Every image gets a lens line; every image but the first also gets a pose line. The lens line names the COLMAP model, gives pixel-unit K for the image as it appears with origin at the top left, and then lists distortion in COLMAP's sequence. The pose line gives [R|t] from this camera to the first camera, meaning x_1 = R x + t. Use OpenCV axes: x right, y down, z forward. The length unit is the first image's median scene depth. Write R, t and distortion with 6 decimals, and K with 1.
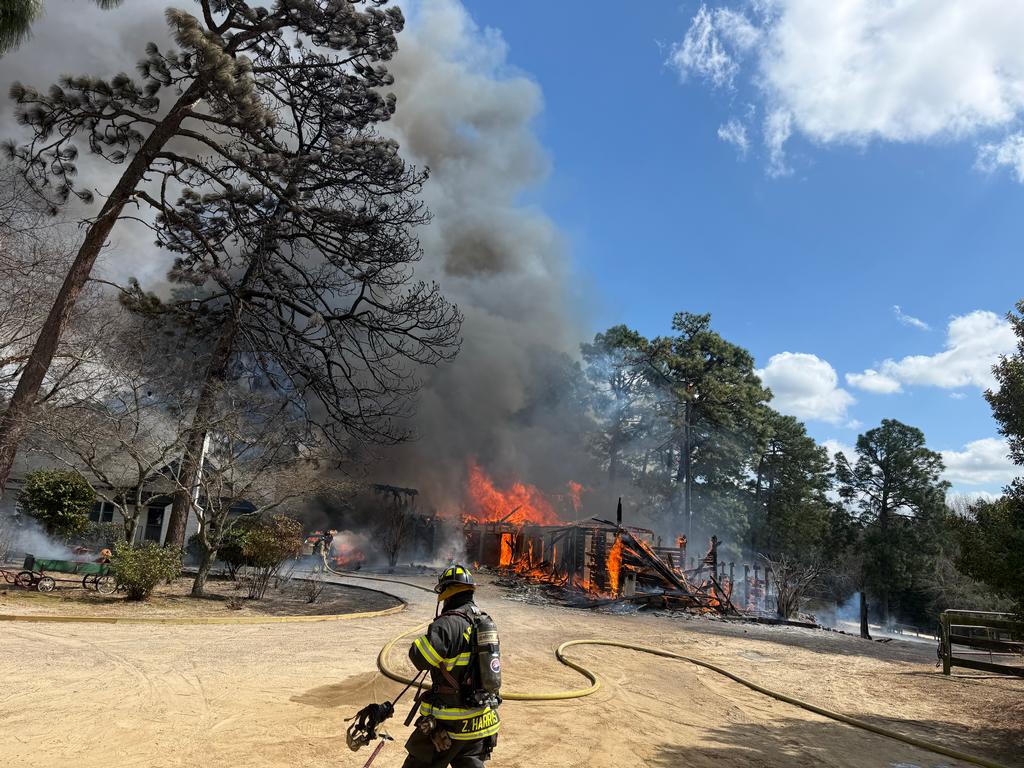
lens RADIAL K [[722.3, 0, 512.0], [0, 722.3, 384.0], [0, 0, 1]] dist [-0.001890, -0.002371]
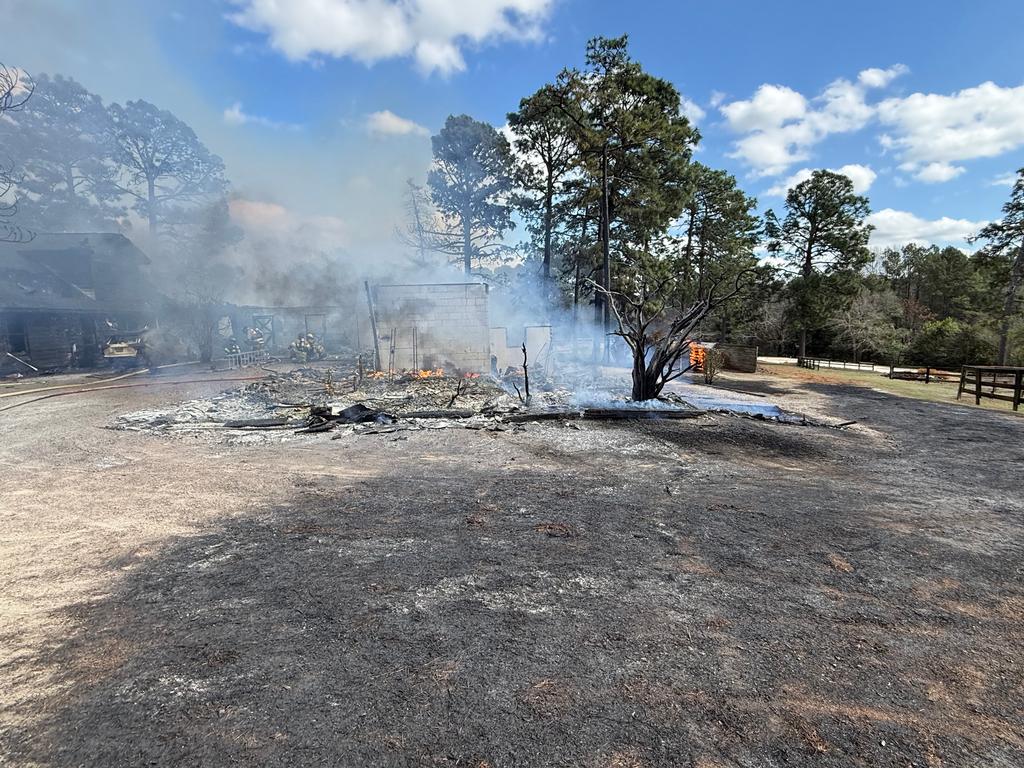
lens RADIAL K [[534.0, 0, 512.0], [0, 534.0, 384.0], [0, 0, 1]] dist [0.000633, -0.000099]
pose [[0.995062, -0.093797, -0.032476, 0.078333], [0.099259, 0.941832, 0.321091, 0.048360], [0.000469, -0.322729, 0.946491, 0.173989]]
